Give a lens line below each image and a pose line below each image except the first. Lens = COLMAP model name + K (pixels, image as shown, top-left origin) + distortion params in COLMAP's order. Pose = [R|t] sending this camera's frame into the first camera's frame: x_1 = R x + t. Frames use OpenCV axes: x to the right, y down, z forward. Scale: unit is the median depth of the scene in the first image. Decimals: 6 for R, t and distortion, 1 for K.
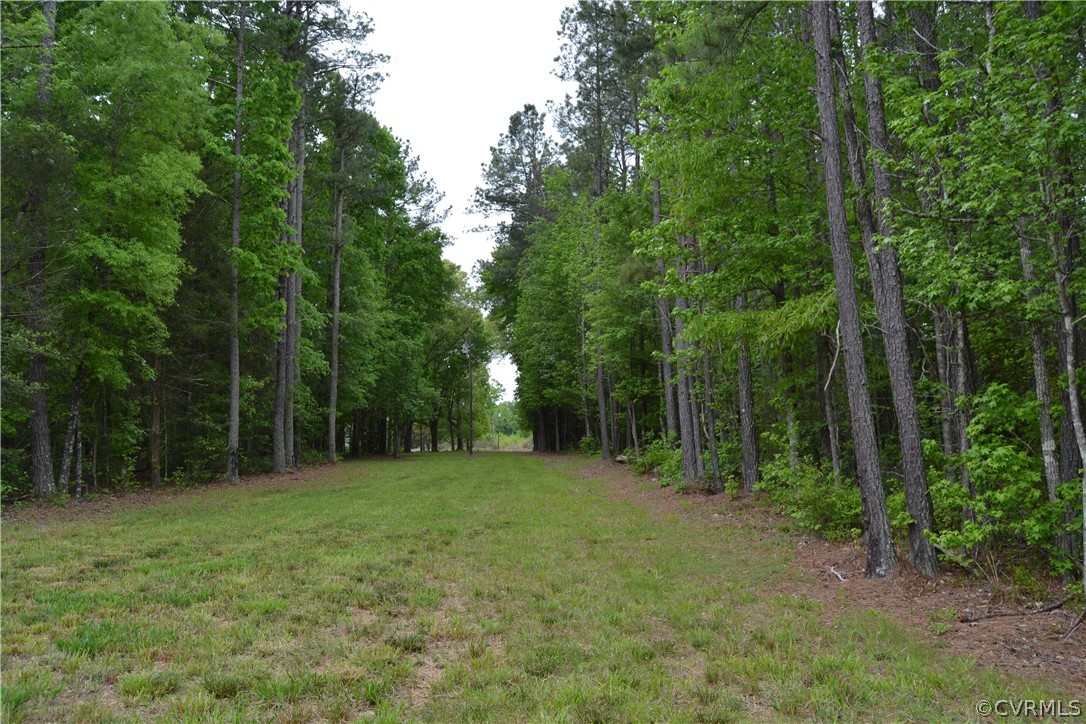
lens RADIAL K [[862.3, 0, 549.2], [0, 862.3, 364.7], [0, 0, 1]] dist [-0.097239, 0.041448]
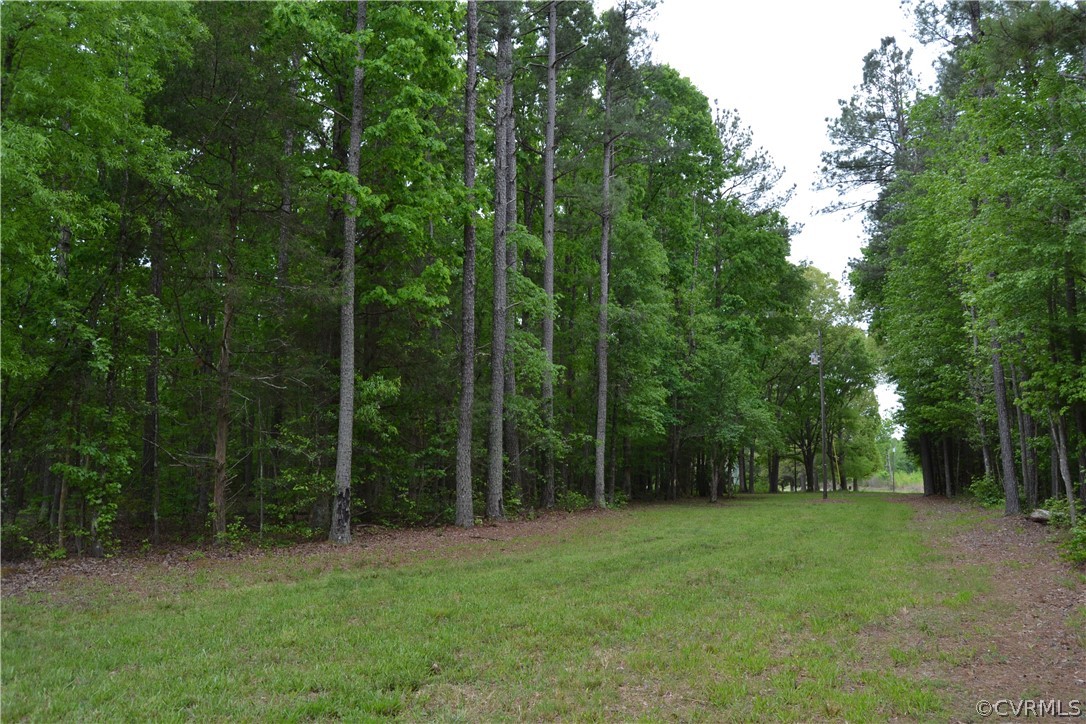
lens RADIAL K [[862.3, 0, 549.2], [0, 862.3, 364.7], [0, 0, 1]] dist [-0.097239, 0.041448]
pose [[0.898245, -0.040412, -0.437633, 0.051150], [0.021440, 0.998607, -0.048208, 0.039636], [0.438972, 0.033920, 0.897860, 0.486047]]
